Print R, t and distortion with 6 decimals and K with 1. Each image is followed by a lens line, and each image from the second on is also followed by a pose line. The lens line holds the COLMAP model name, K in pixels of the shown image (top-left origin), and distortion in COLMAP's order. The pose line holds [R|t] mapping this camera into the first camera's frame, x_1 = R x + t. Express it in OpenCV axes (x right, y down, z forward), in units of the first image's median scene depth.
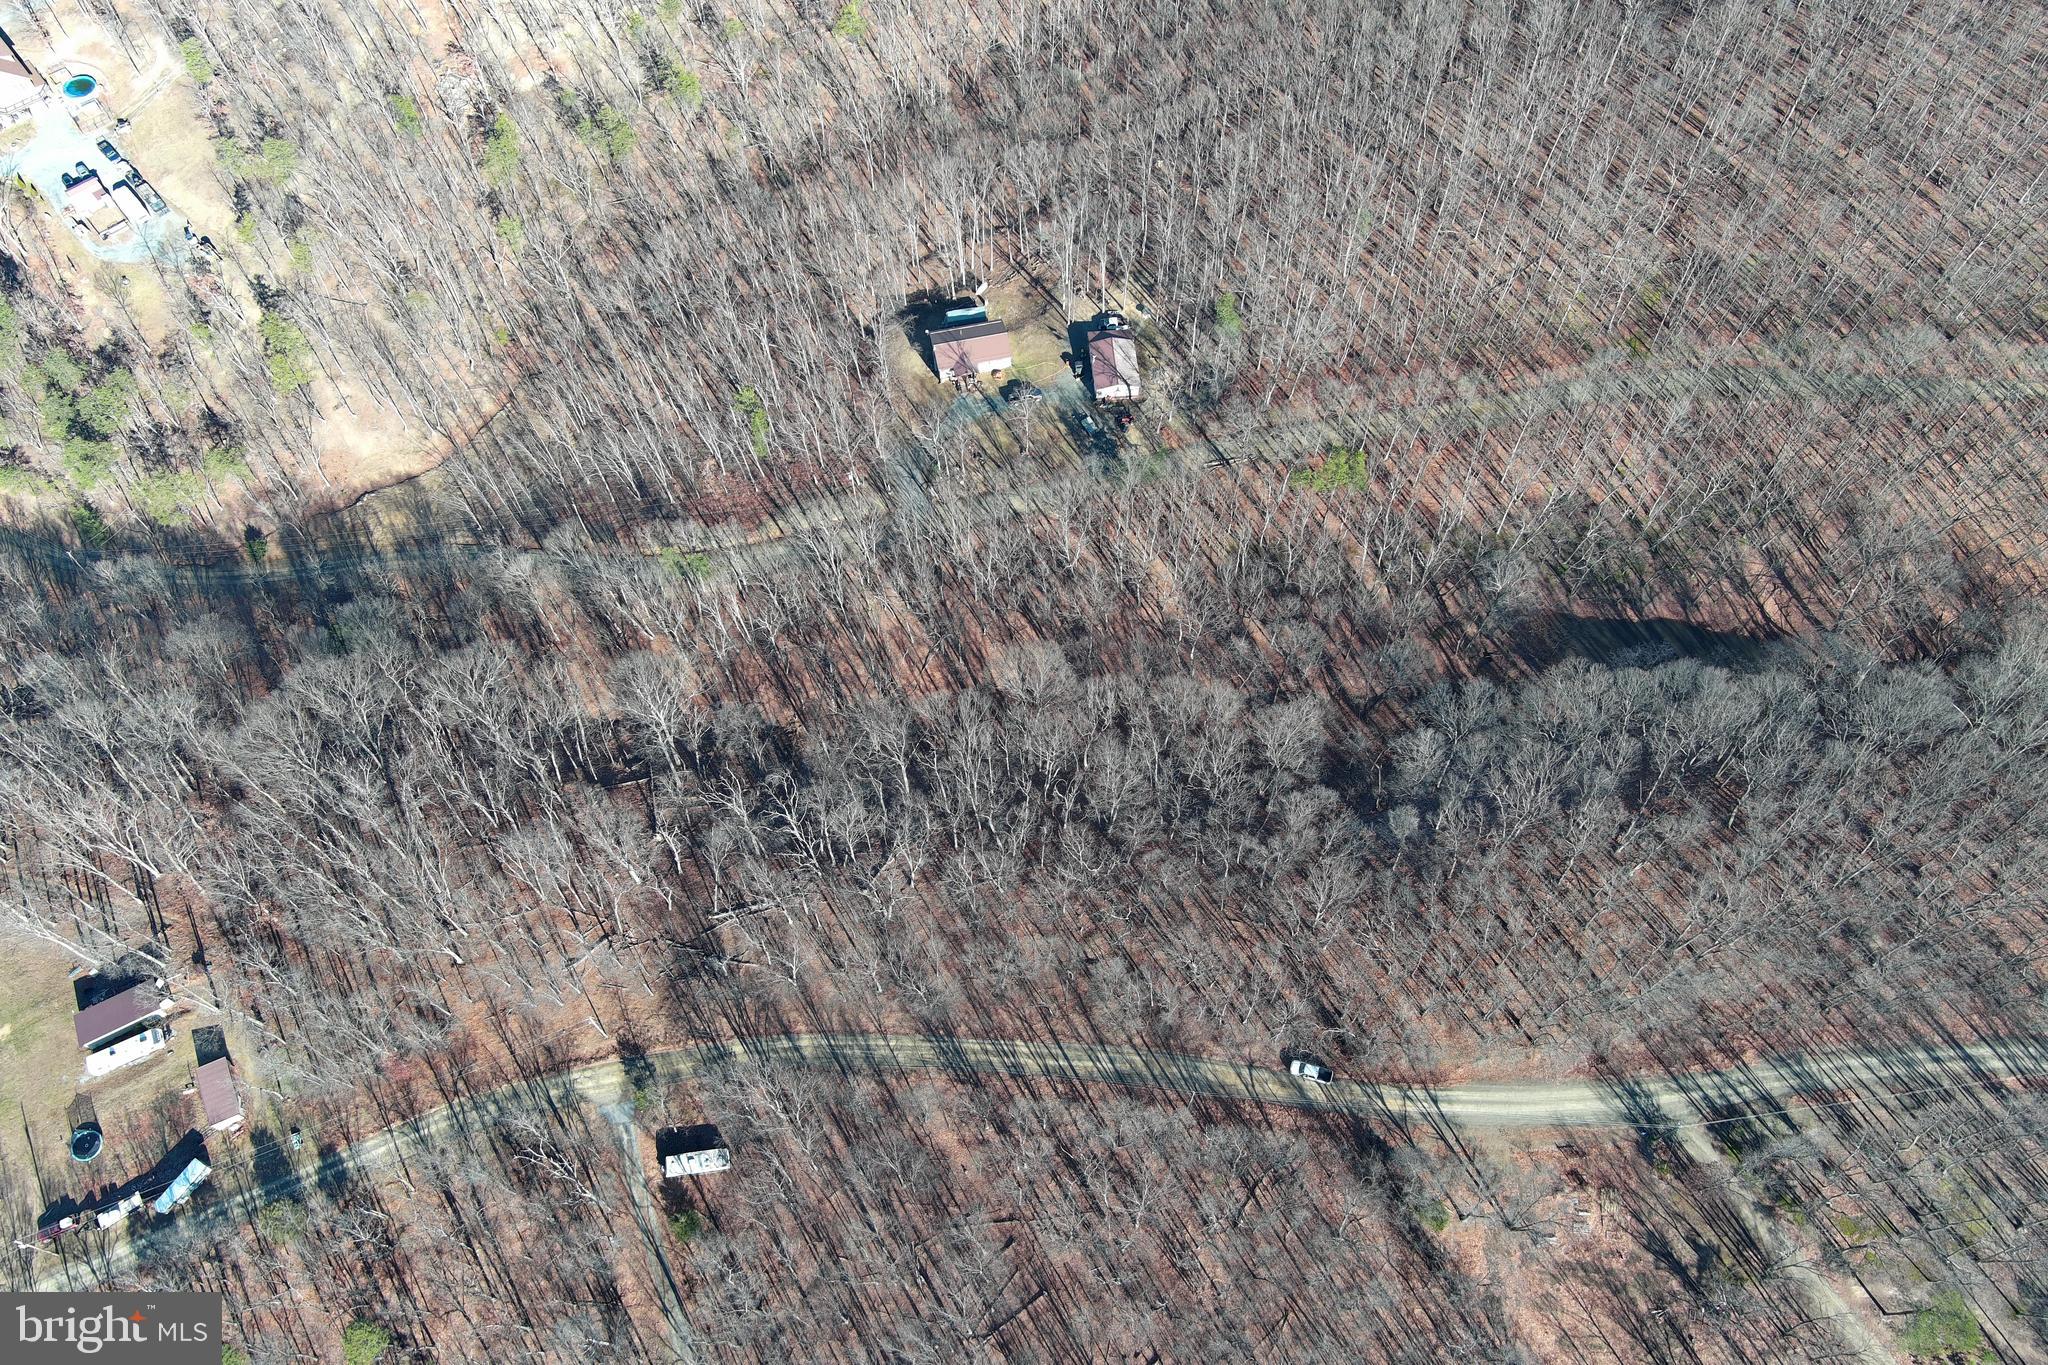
lens RADIAL K [[1586.2, 0, 1026.8], [0, 1586.2, 686.2], [0, 0, 1]] dist [0.011345, -0.004467]
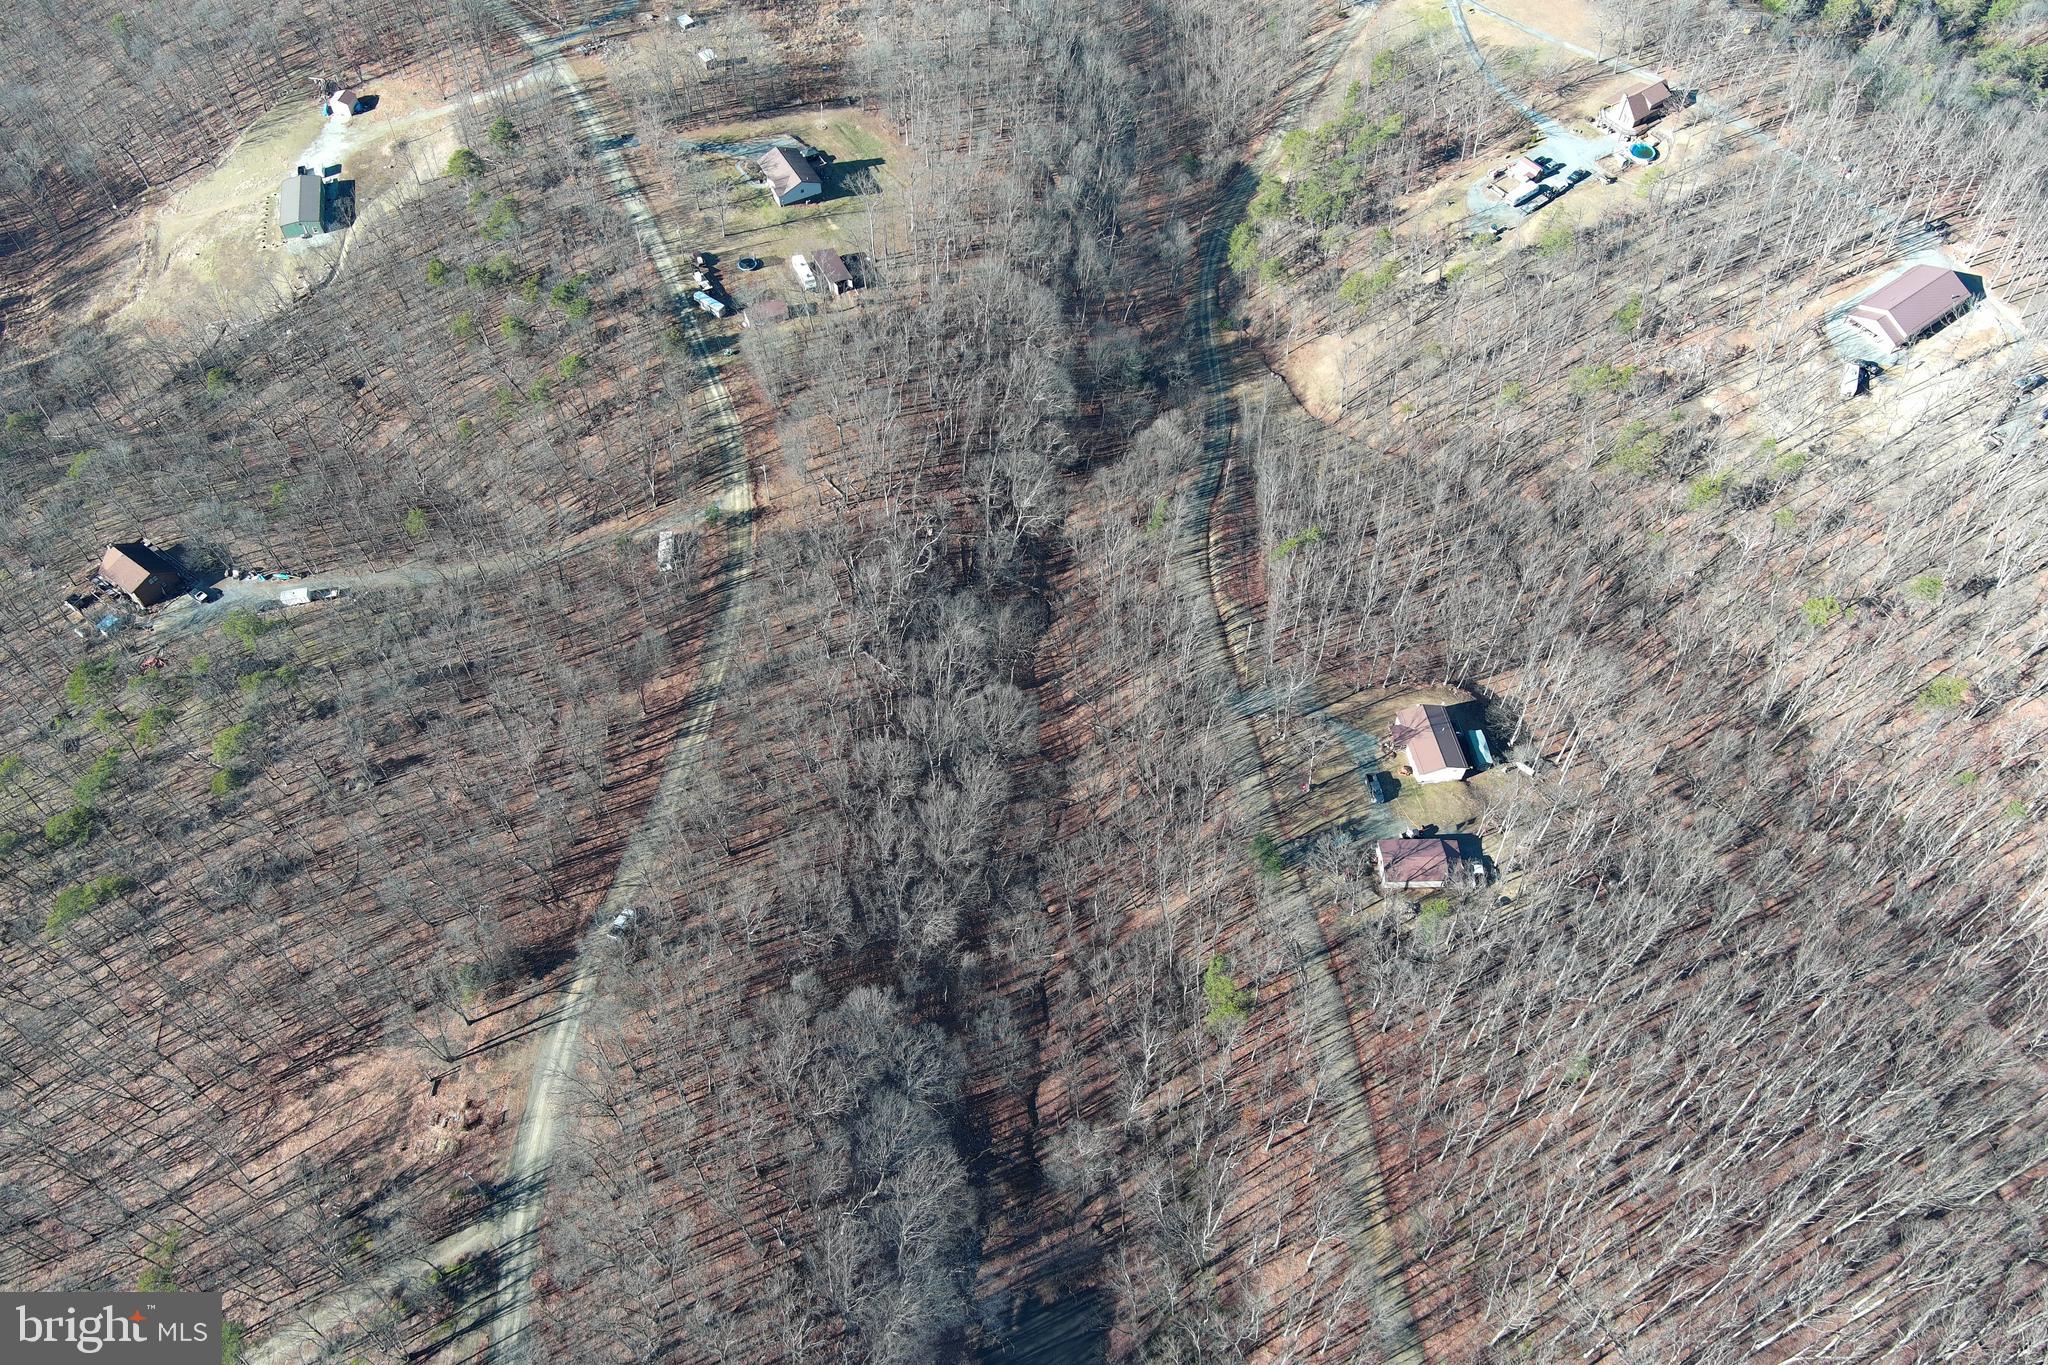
lens RADIAL K [[1586.2, 0, 1026.3], [0, 1586.2, 695.6], [0, 0, 1]] dist [0.011345, -0.004467]
pose [[-0.056441, 0.810195, -0.583436, 0.664772], [-0.888061, 0.226303, 0.400169, -0.490916], [0.456248, 0.540713, 0.706730, 0.216978]]
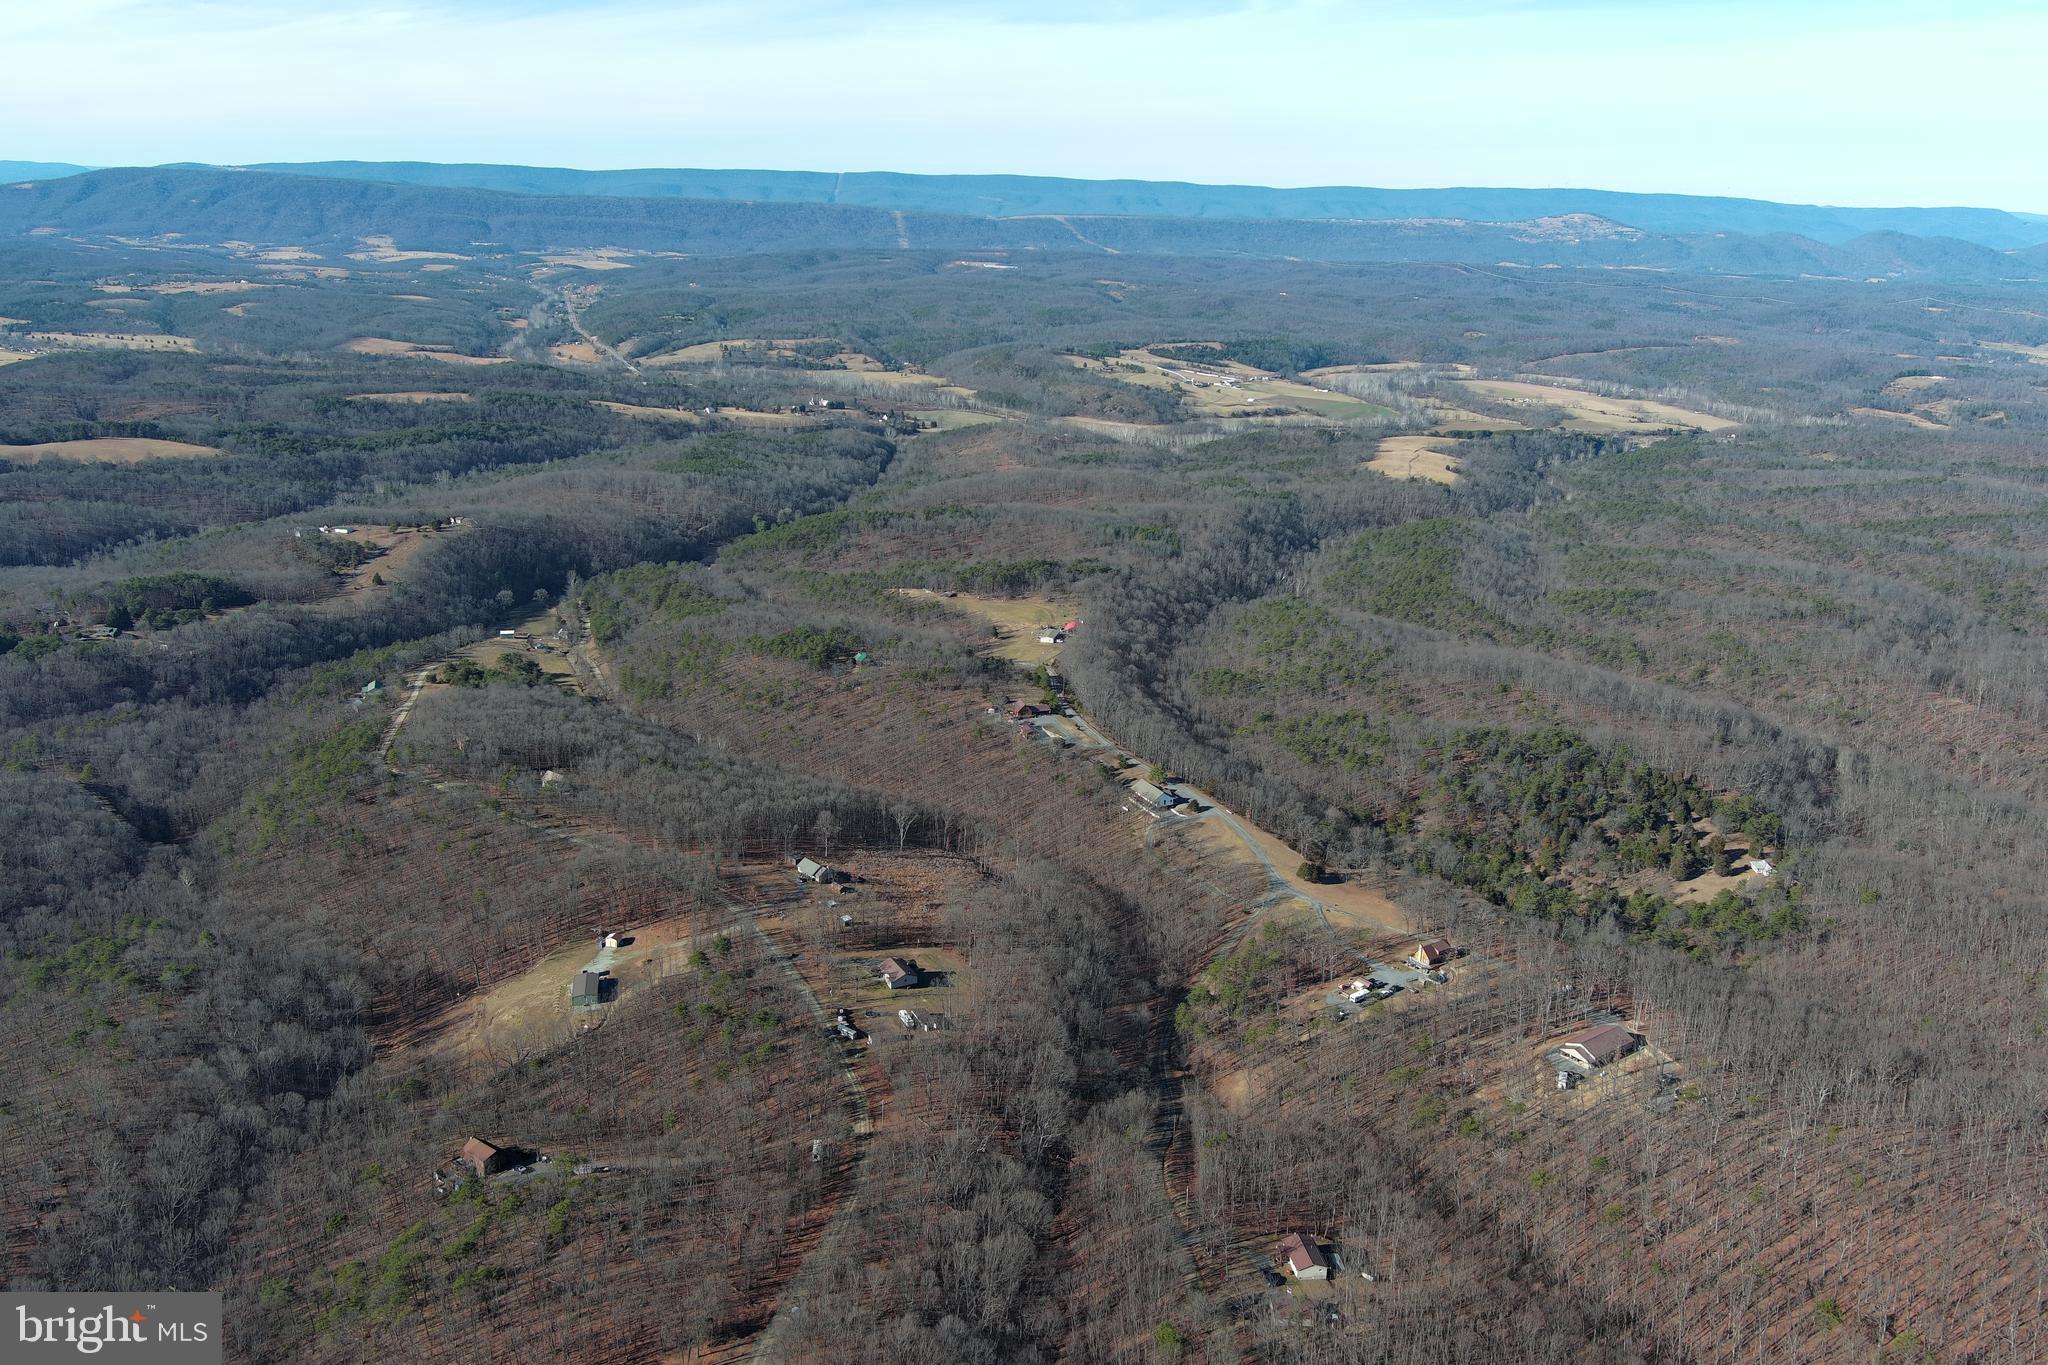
lens RADIAL K [[1586.2, 0, 1026.8], [0, 1586.2, 670.6], [0, 0, 1]] dist [0.011345, -0.004467]
pose [[-0.068948, 0.277000, -0.958393, 1.634072], [-0.894261, 0.408669, 0.182449, -0.609429], [0.442204, 0.869633, 0.219533, 0.061383]]
